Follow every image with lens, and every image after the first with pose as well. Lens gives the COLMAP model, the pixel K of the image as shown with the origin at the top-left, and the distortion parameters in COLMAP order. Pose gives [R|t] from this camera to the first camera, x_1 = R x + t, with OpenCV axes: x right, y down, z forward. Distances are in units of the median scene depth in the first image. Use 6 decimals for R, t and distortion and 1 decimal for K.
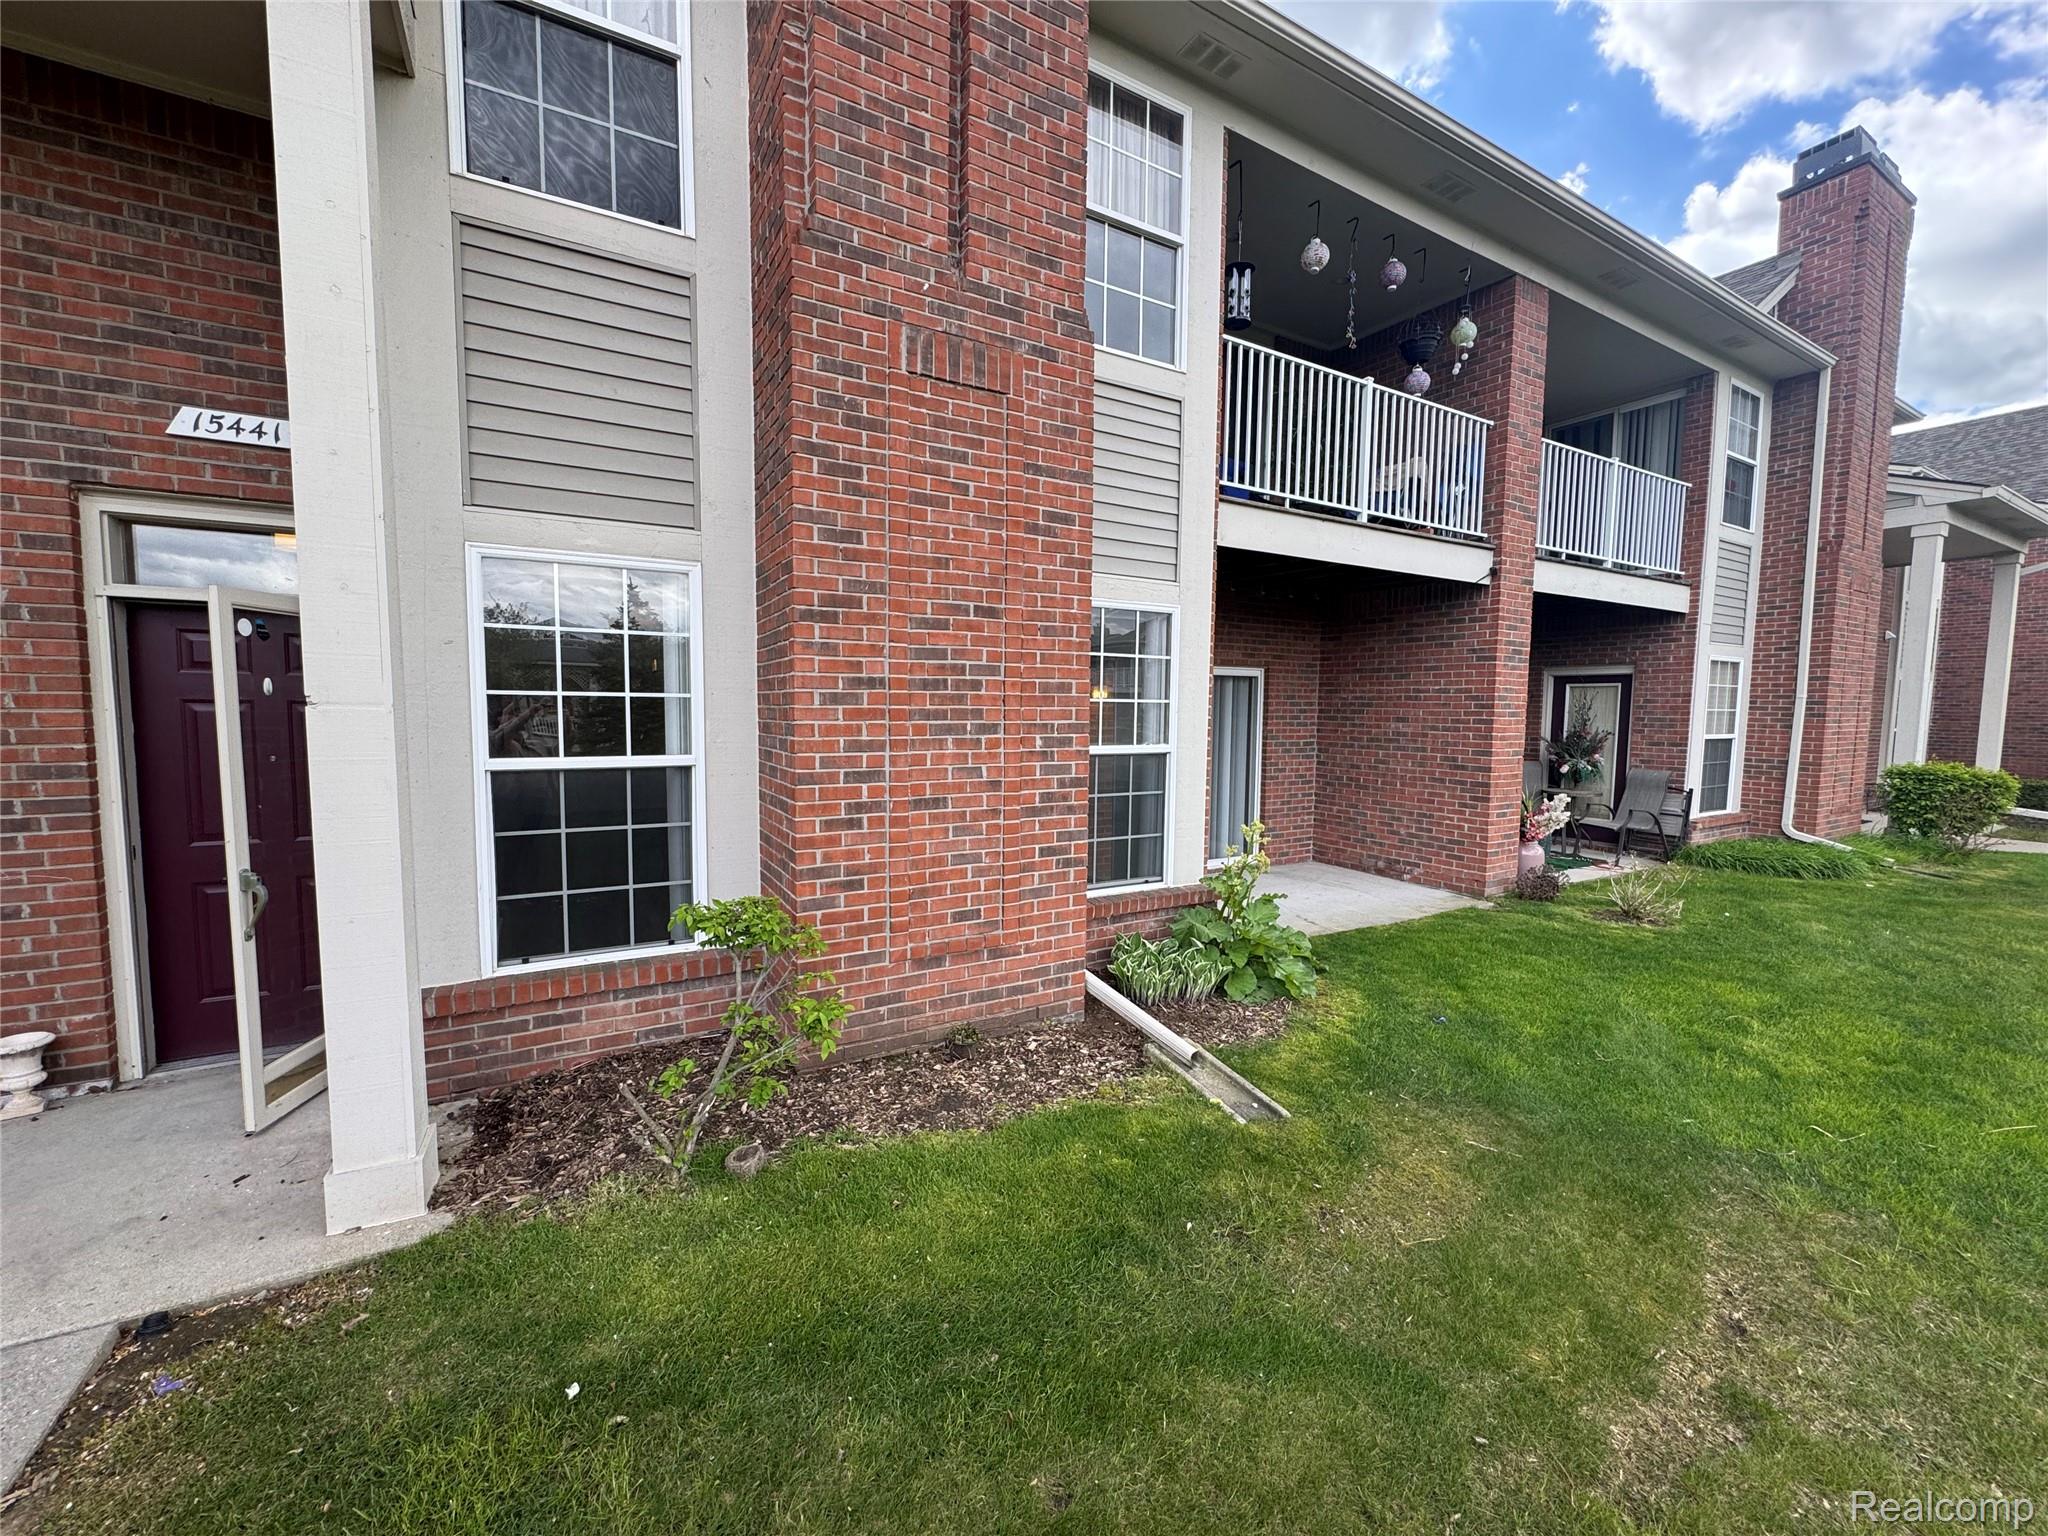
lens RADIAL K [[817.5, 0, 1021.1], [0, 817.5, 763.4], [0, 0, 1]] dist [-0.005361, 0.000752]
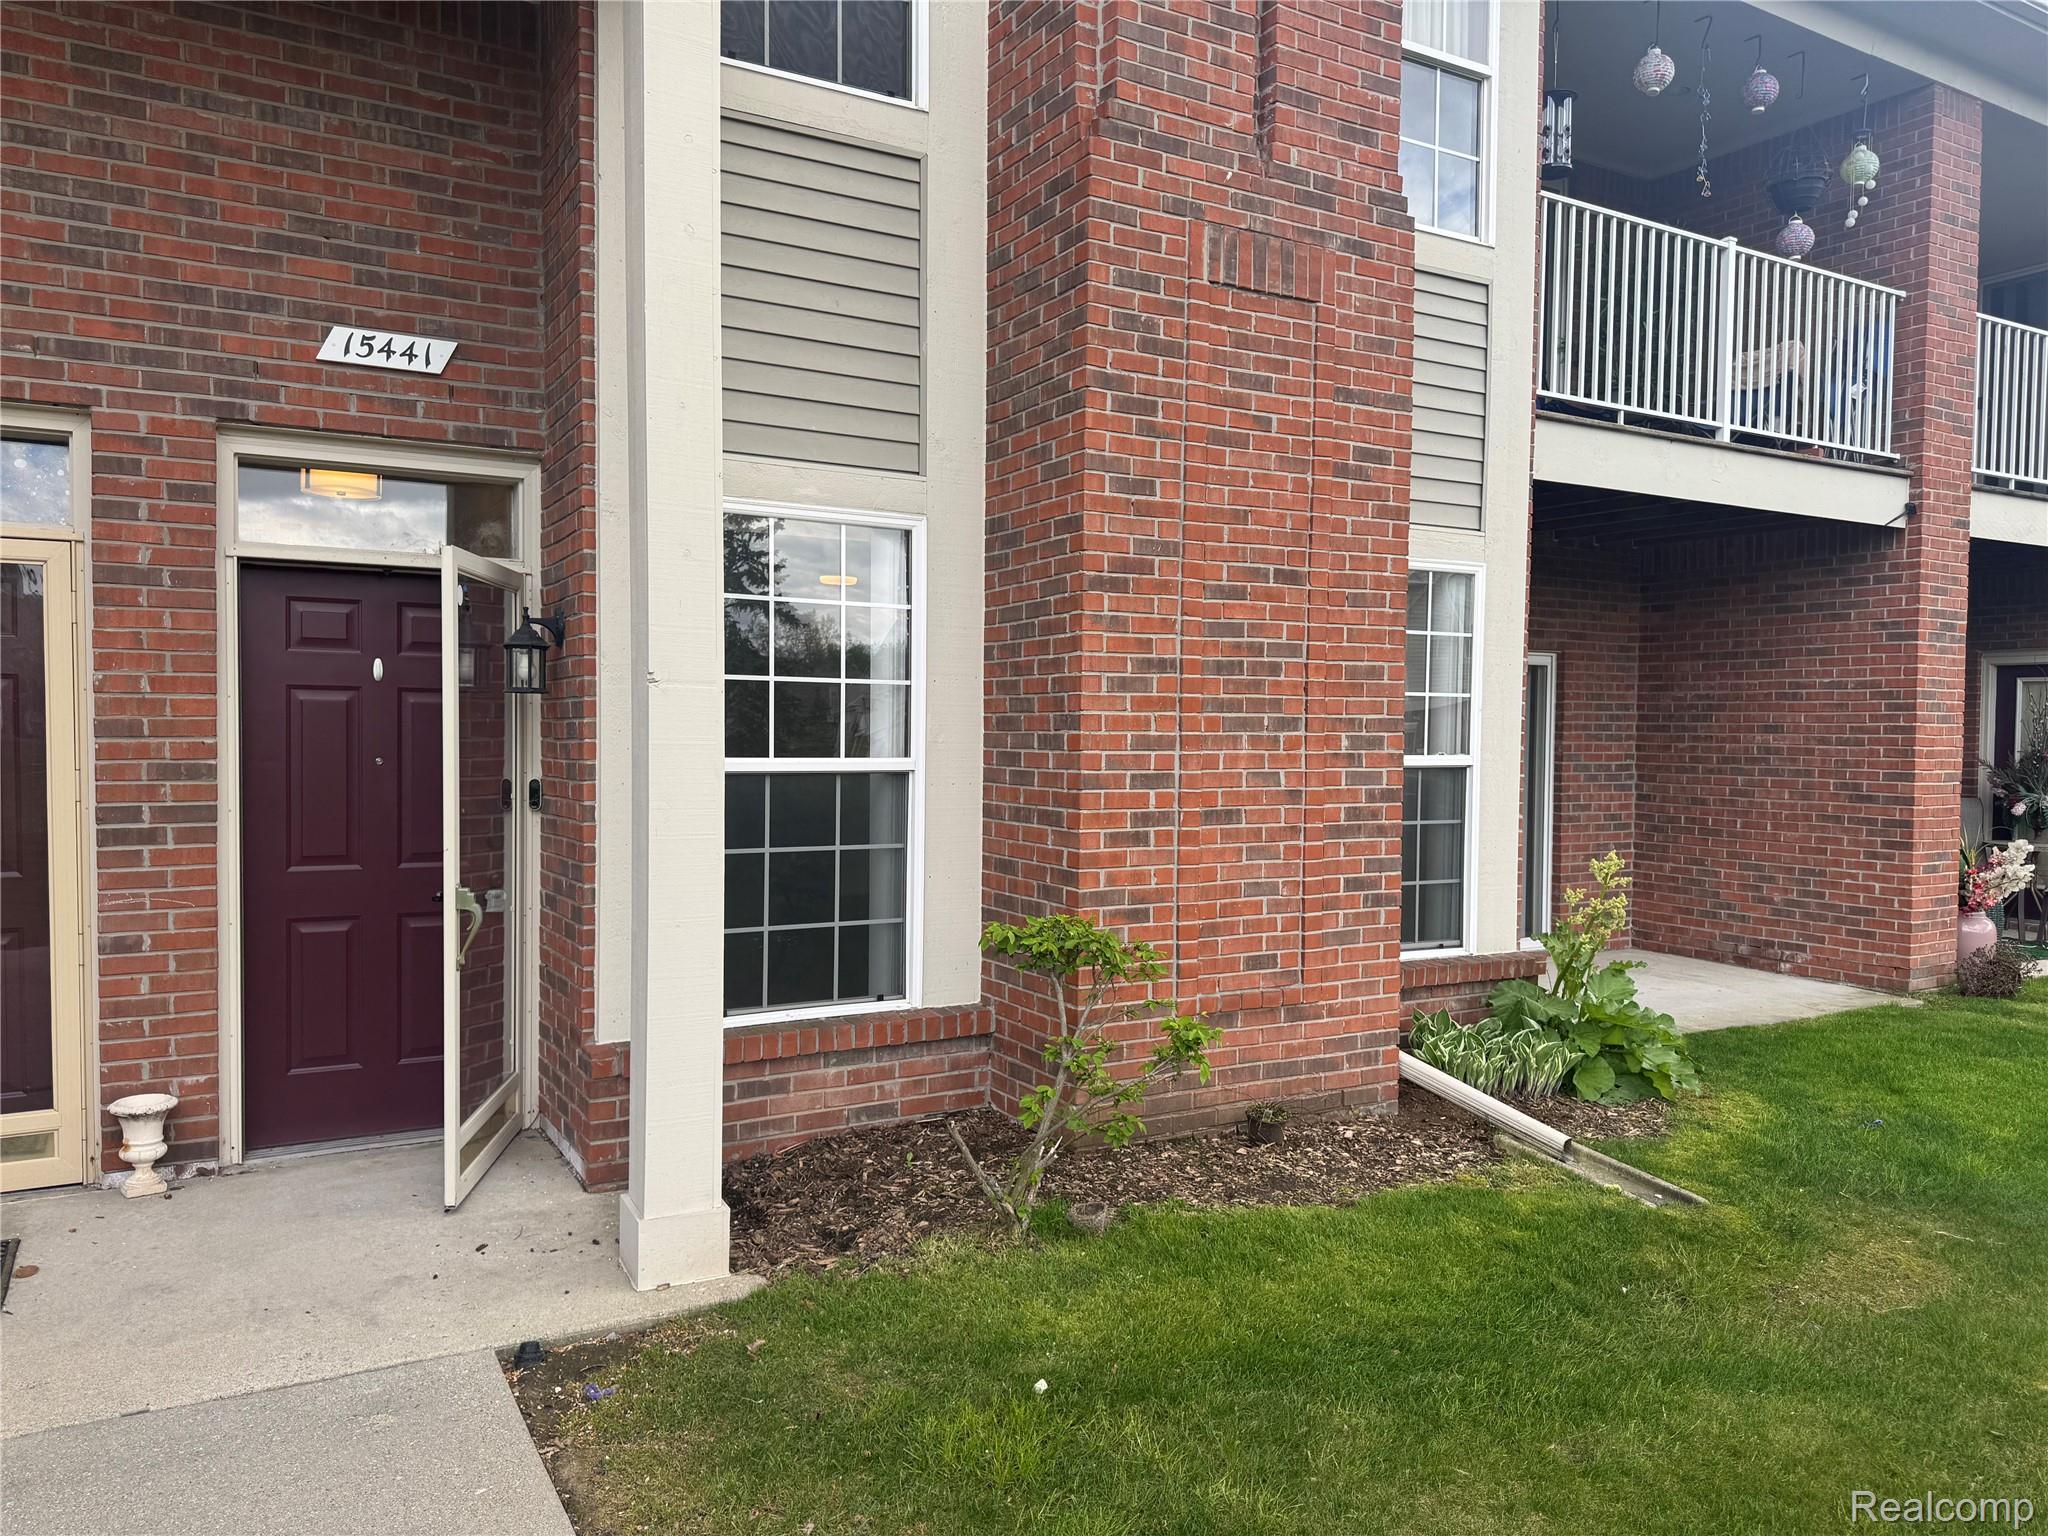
lens RADIAL K [[1425.6, 0, 1020.4], [0, 1425.6, 771.3], [0, 0, 1]] dist [0.058297, -0.070728]
pose [[0.999963, -0.000478, -0.008584, -0.295533], [0.000136, 0.999207, -0.039827, 0.059568], [0.008596, 0.039825, 0.999170, -0.383528]]
